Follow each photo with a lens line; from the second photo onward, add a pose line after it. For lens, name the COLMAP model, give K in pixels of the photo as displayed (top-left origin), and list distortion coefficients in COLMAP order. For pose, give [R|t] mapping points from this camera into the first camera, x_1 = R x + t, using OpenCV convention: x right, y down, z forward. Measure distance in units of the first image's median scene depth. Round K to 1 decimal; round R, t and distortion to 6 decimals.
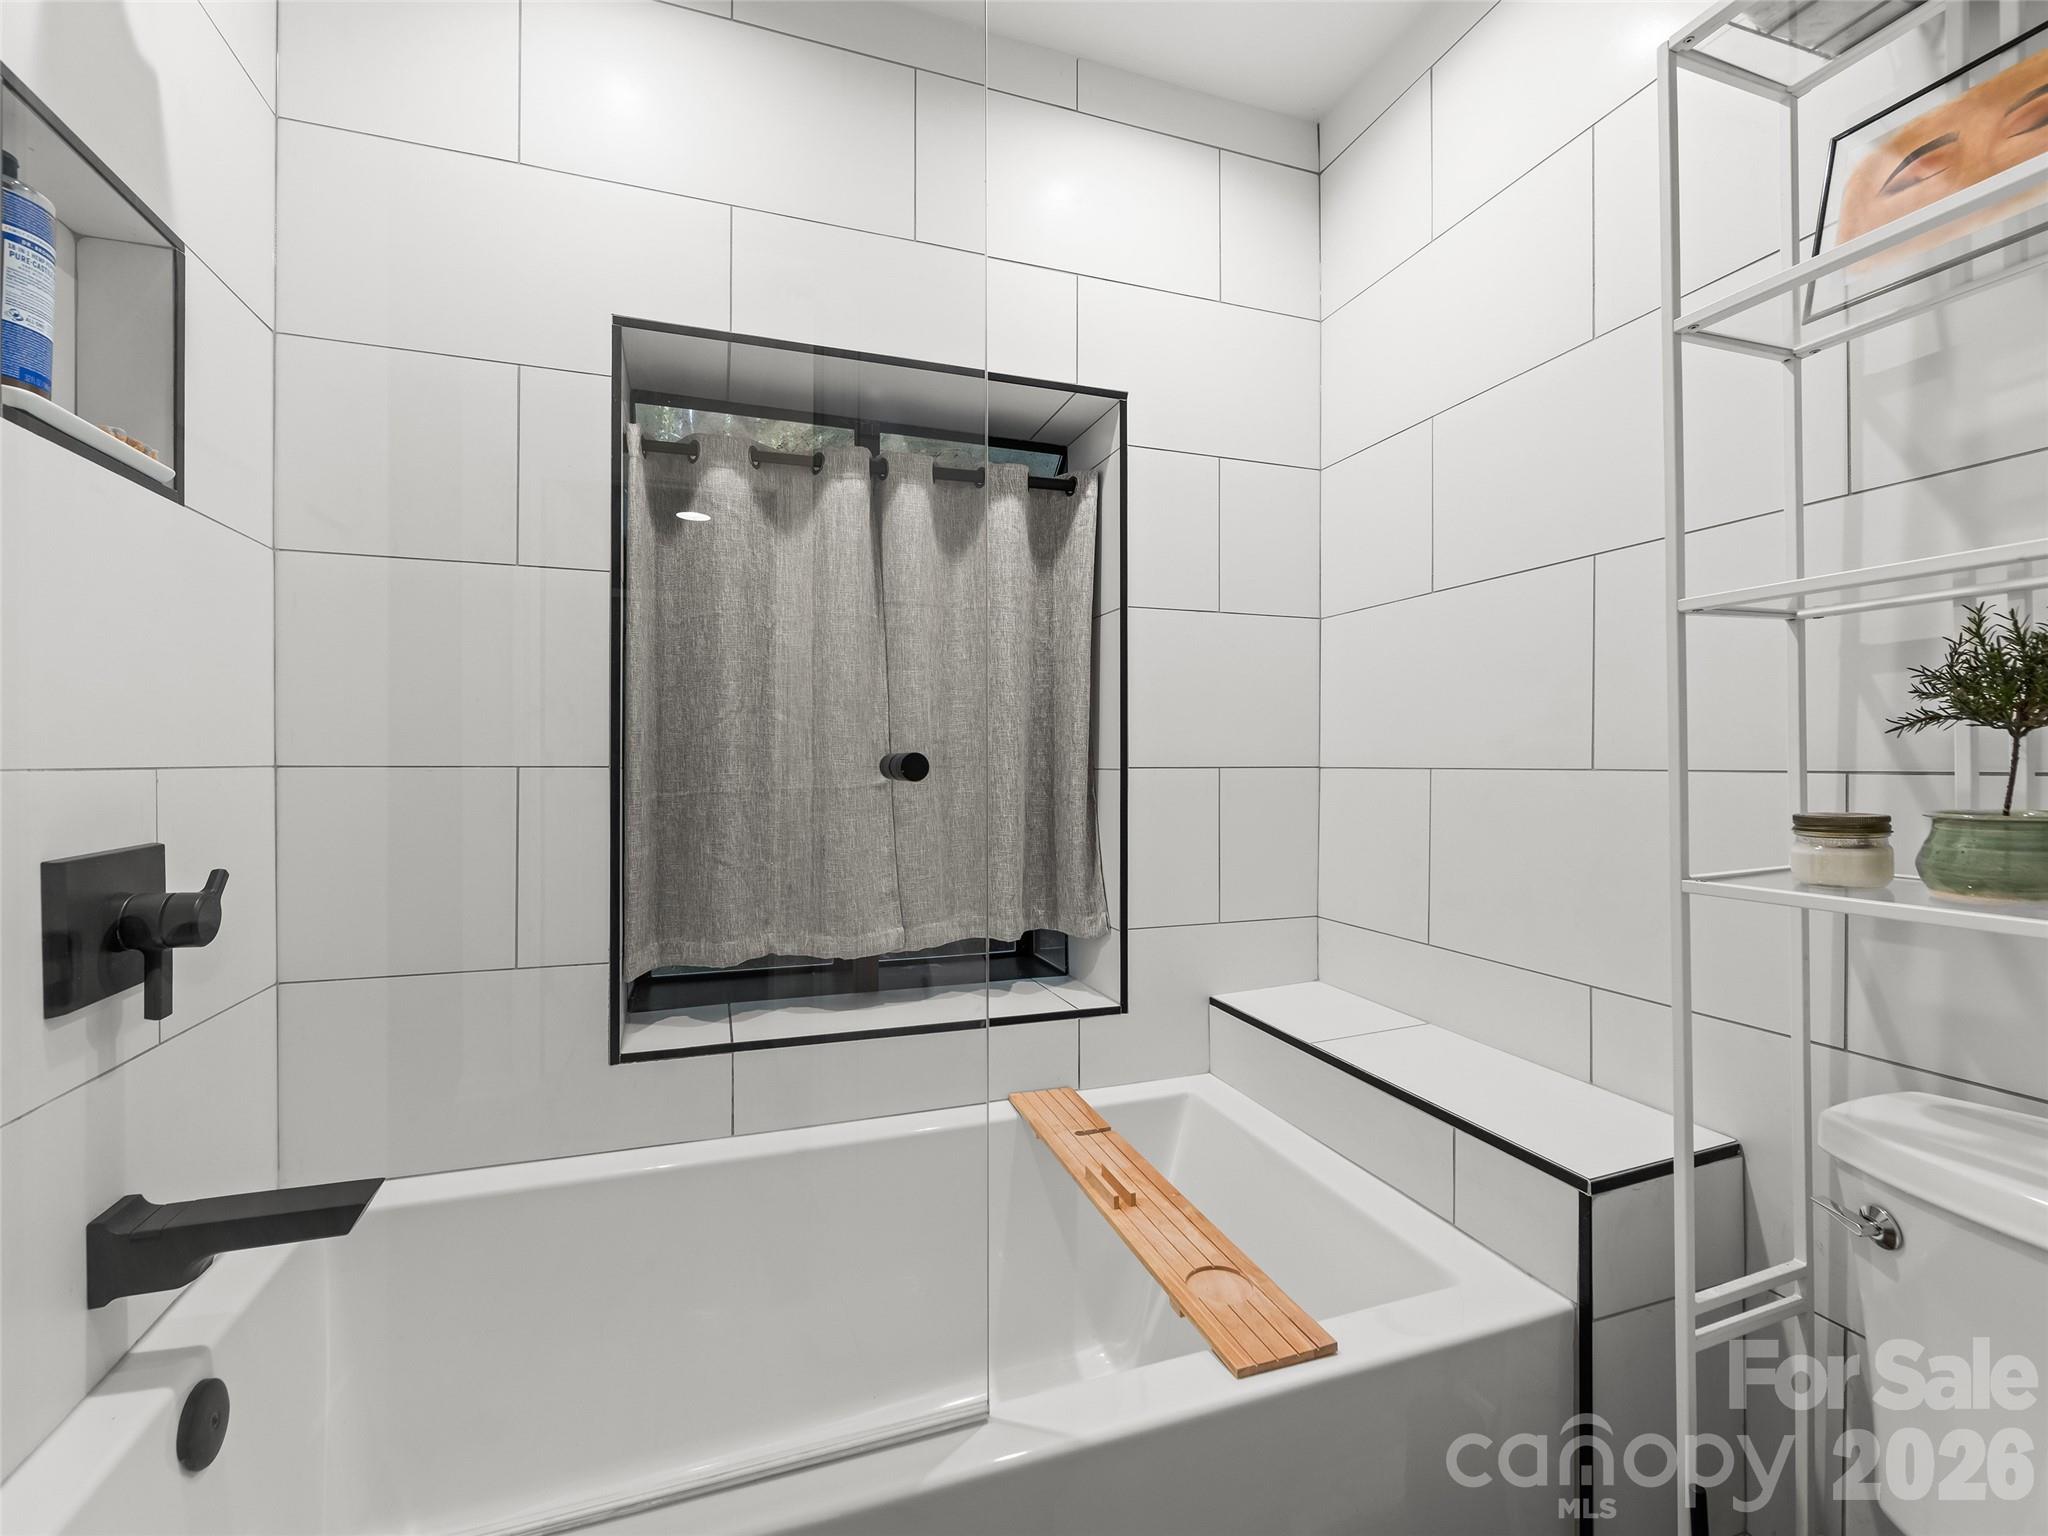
lens RADIAL K [[903.5, 0, 1031.1], [0, 903.5, 762.1], [0, 0, 1]] dist [-0.001011, -0.001047]
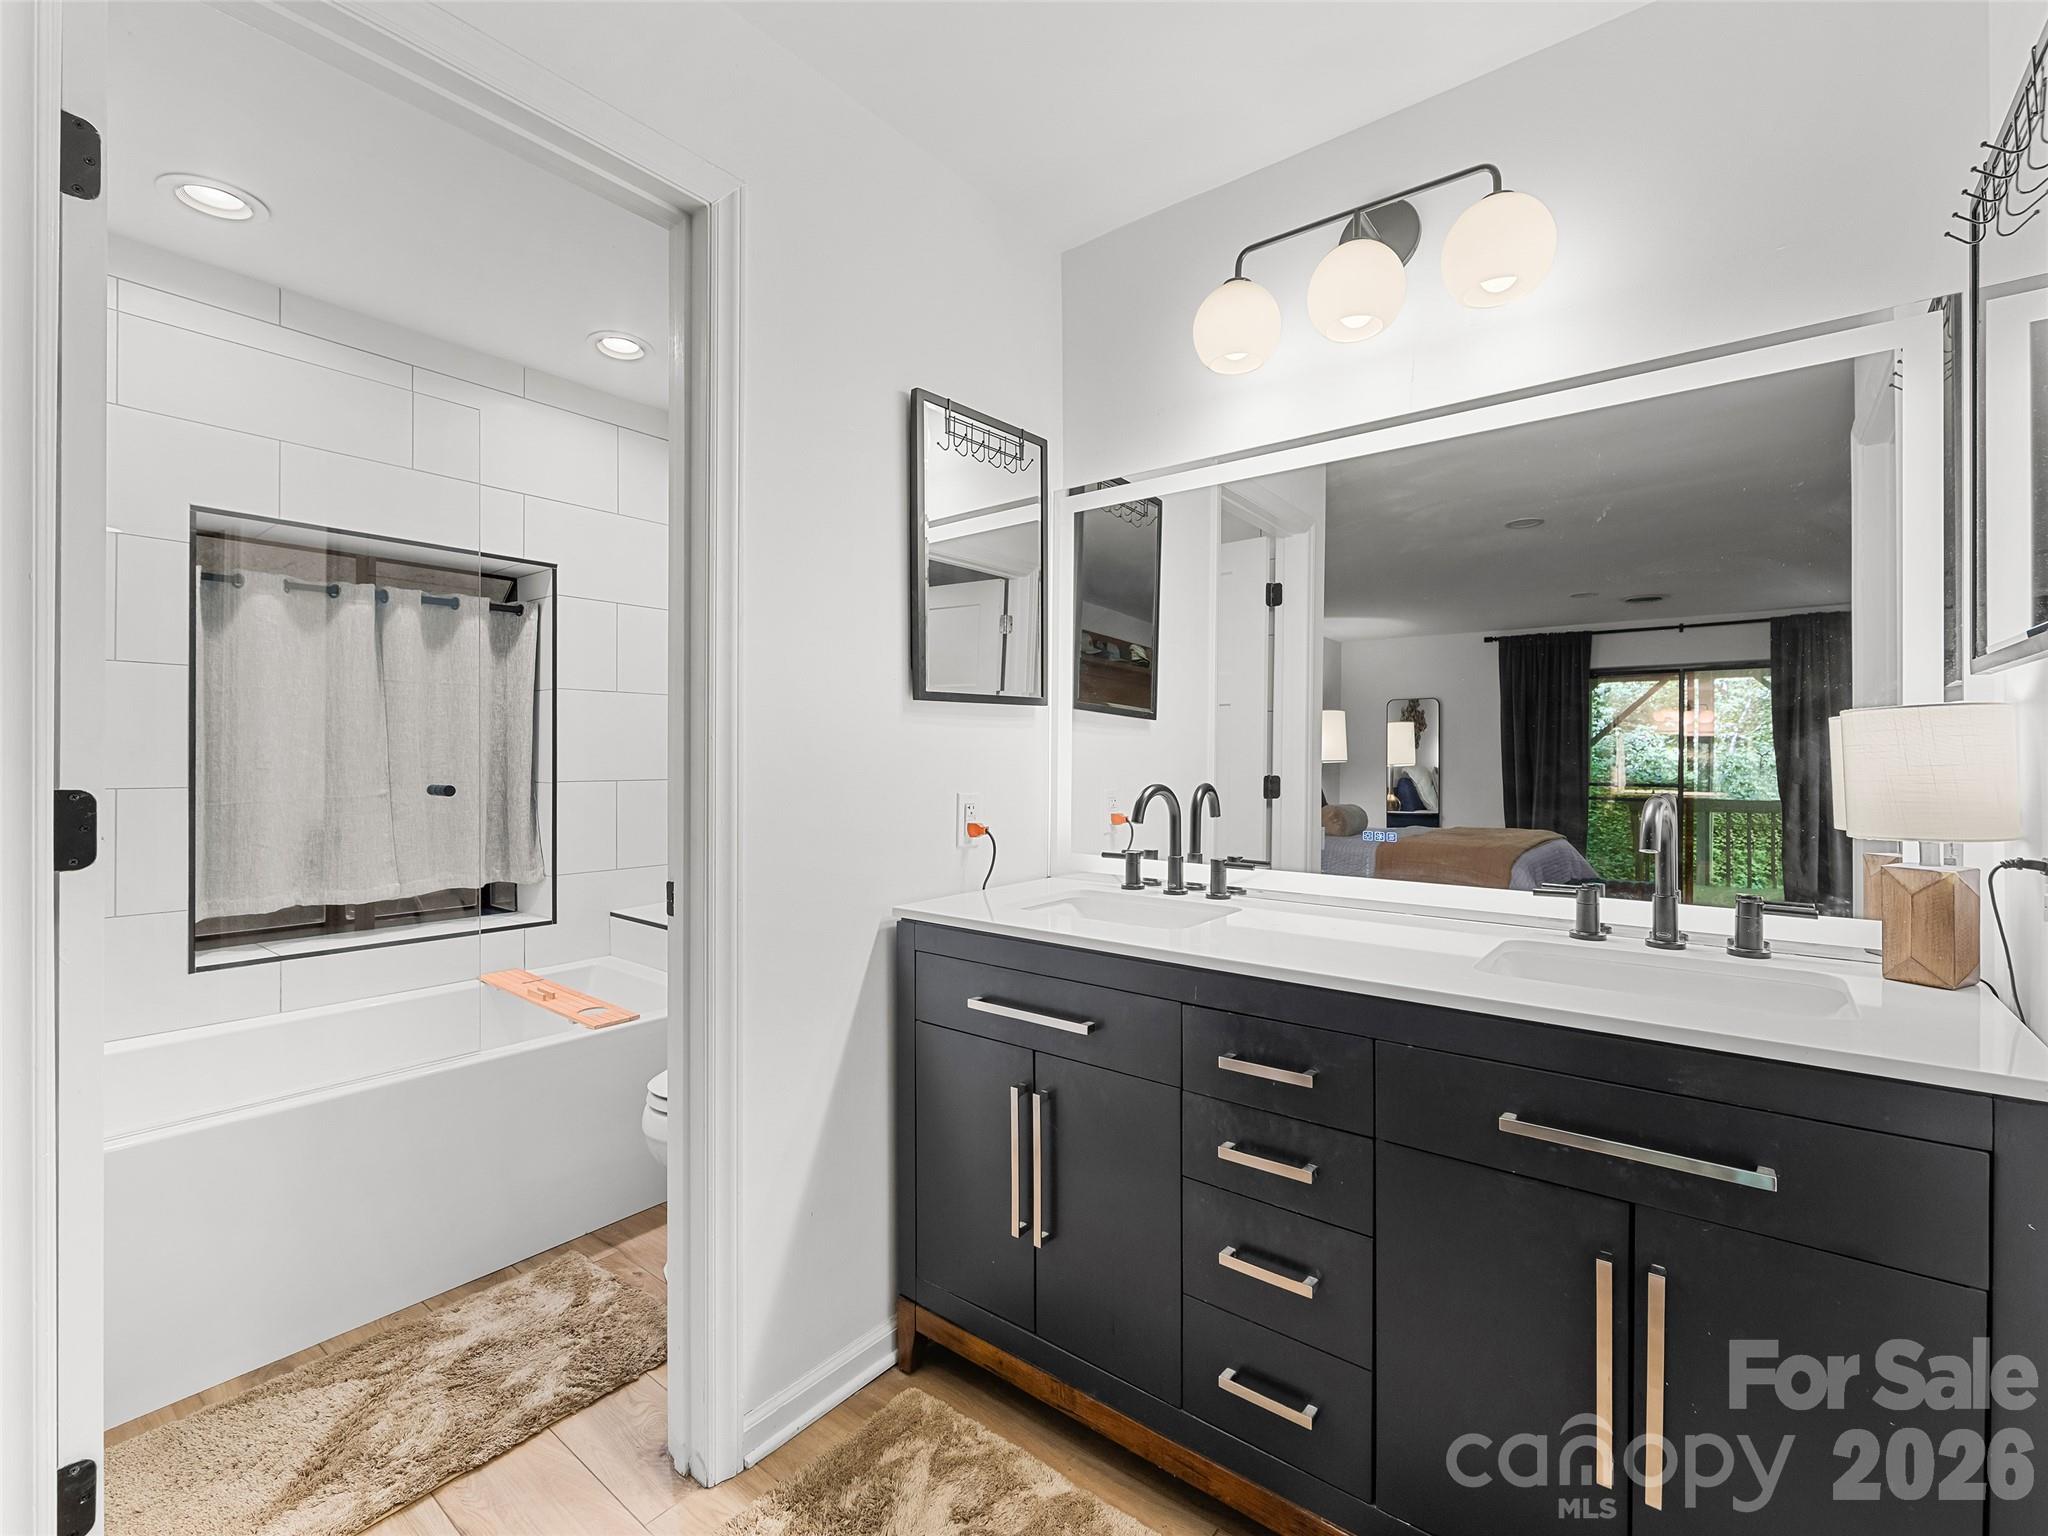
lens RADIAL K [[903.5, 0, 1033.3], [0, 903.5, 758.9], [0, 0, 1]] dist [-0.001011, -0.001047]
pose [[0.847039, 0.001359, 0.531530, -0.038415], [-0.003280, 0.999991, 0.002669, -0.043878], [-0.531521, -0.004004, 0.847035, -0.918457]]
